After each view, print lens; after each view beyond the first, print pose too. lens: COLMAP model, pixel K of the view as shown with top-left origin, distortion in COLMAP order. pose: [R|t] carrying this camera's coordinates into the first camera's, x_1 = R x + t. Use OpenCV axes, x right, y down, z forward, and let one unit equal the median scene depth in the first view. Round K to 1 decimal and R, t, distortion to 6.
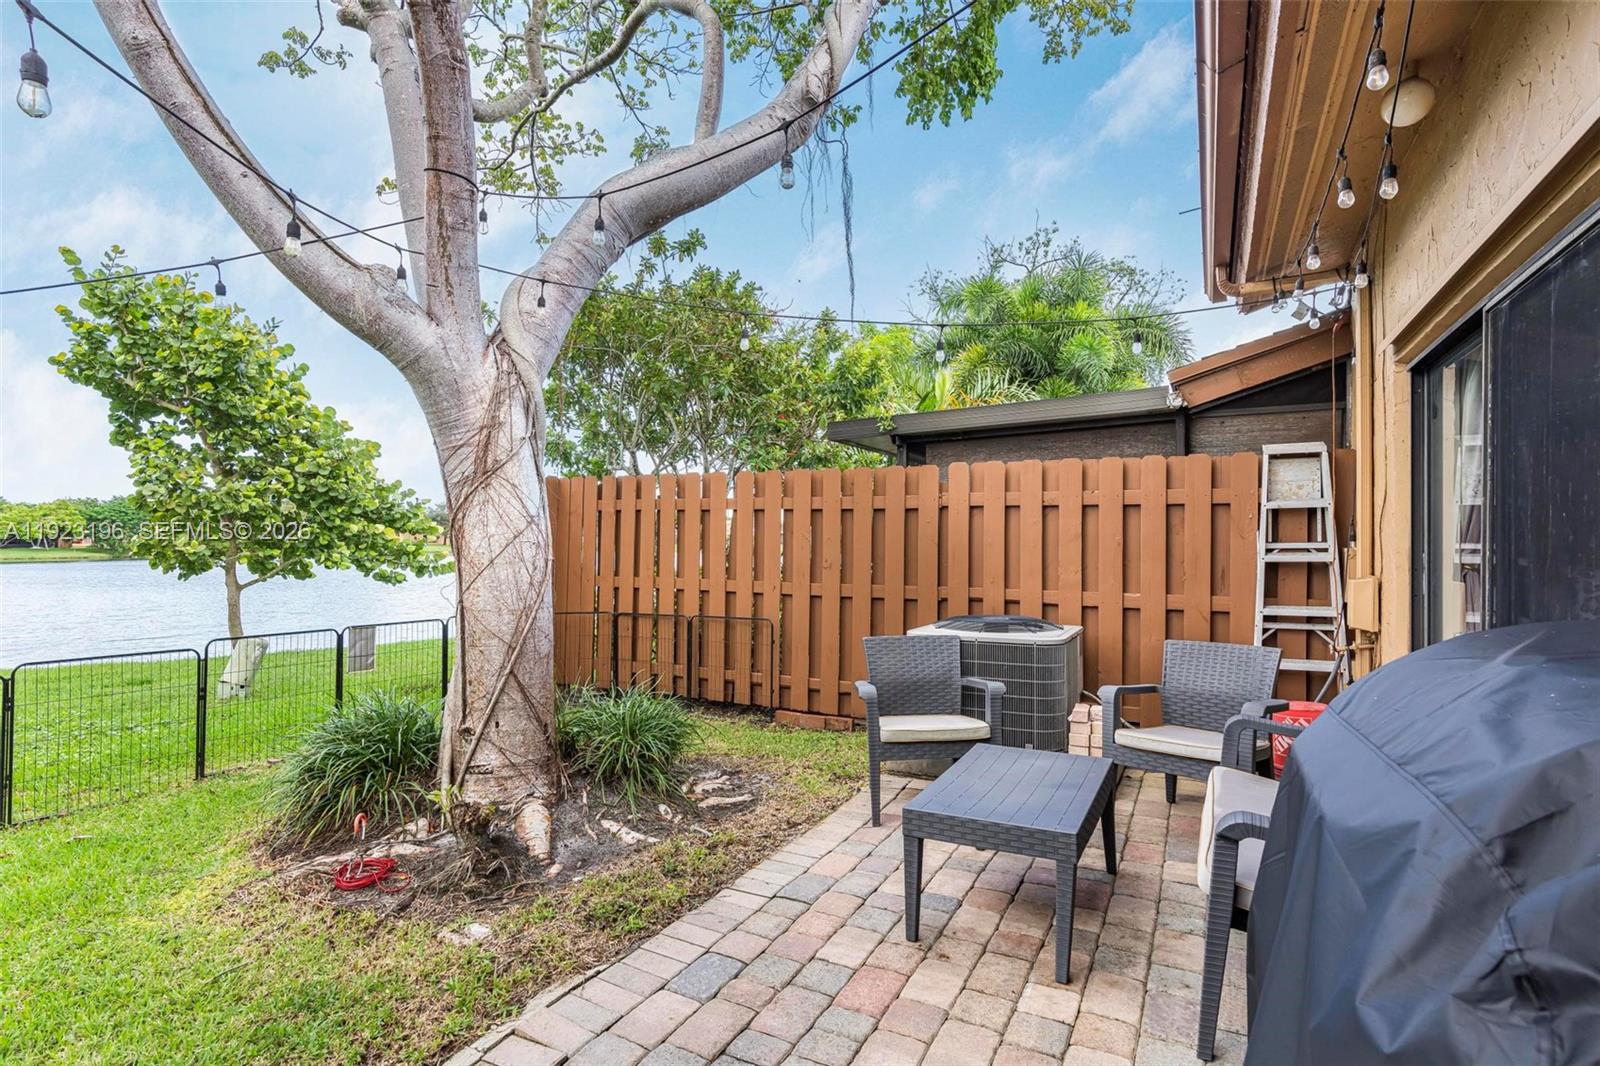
lens RADIAL K [[784.1, 0, 804.7], [0, 784.1, 535.3], [0, 0, 1]] dist [-0.000824, 0.002474]
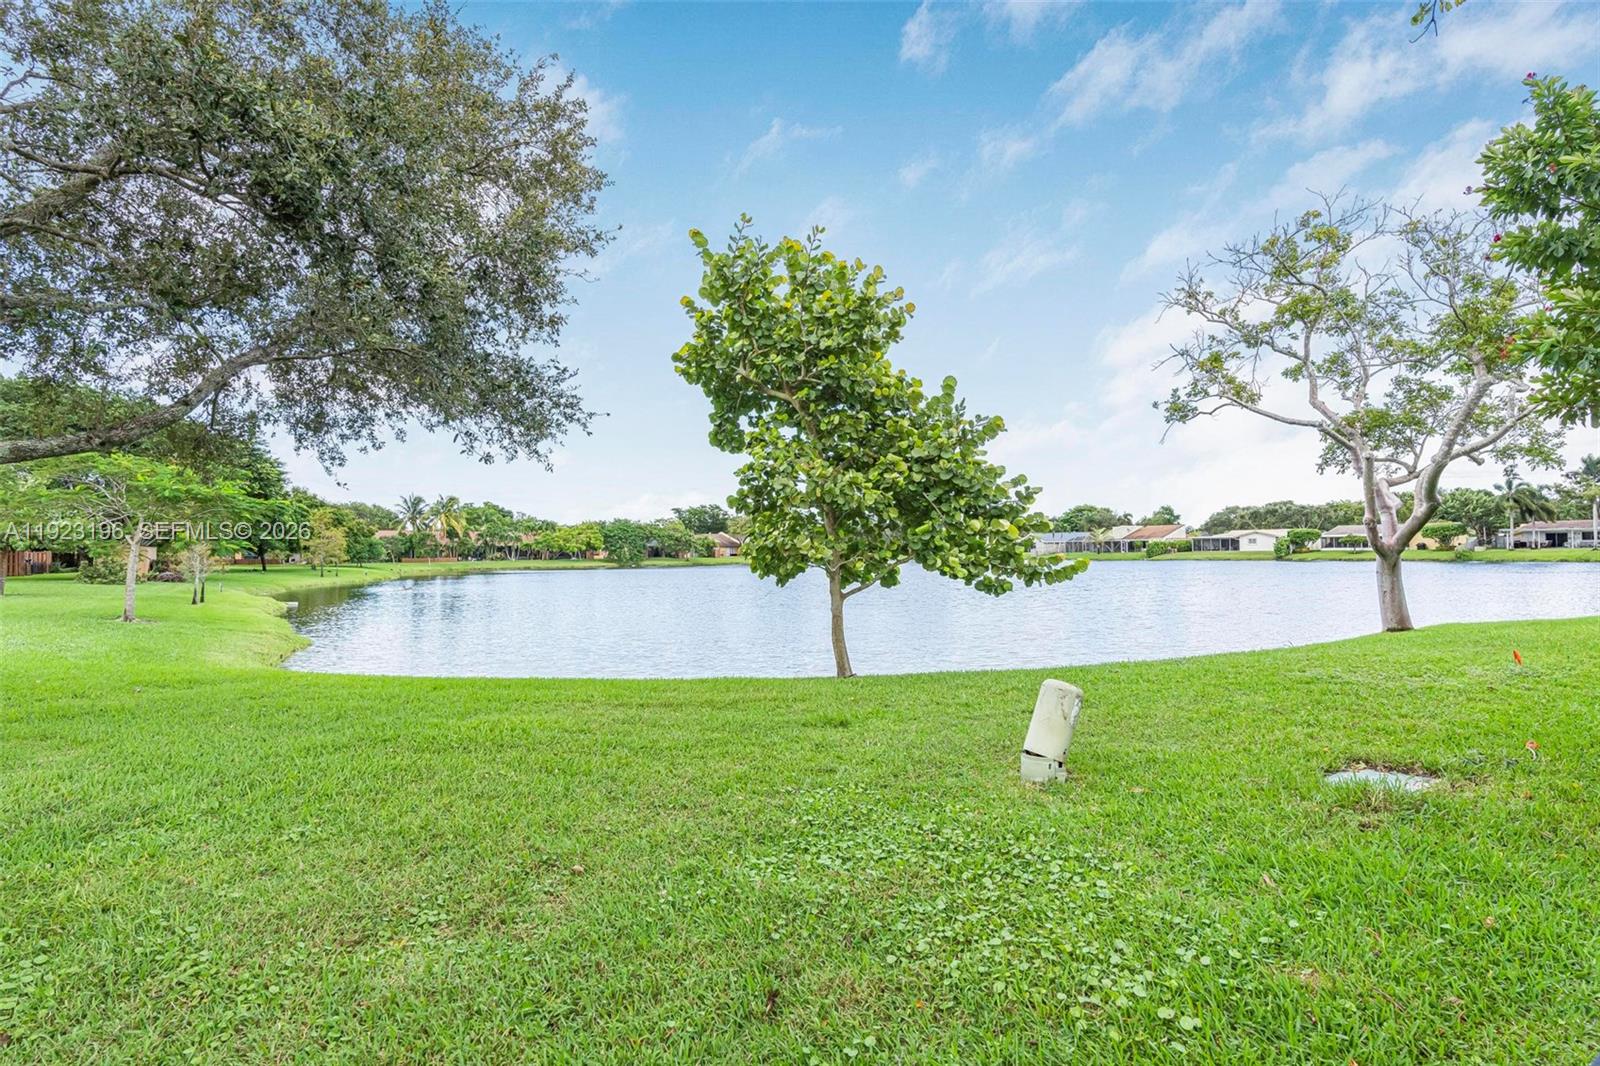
lens RADIAL K [[784.1, 0, 804.7], [0, 784.1, 535.3], [0, 0, 1]] dist [-0.000824, 0.002474]
pose [[0.886280, -0.017498, -0.462819, -0.364575], [0.011922, 0.999817, -0.014971, 0.012079], [0.462997, 0.007751, 0.886326, 0.214189]]
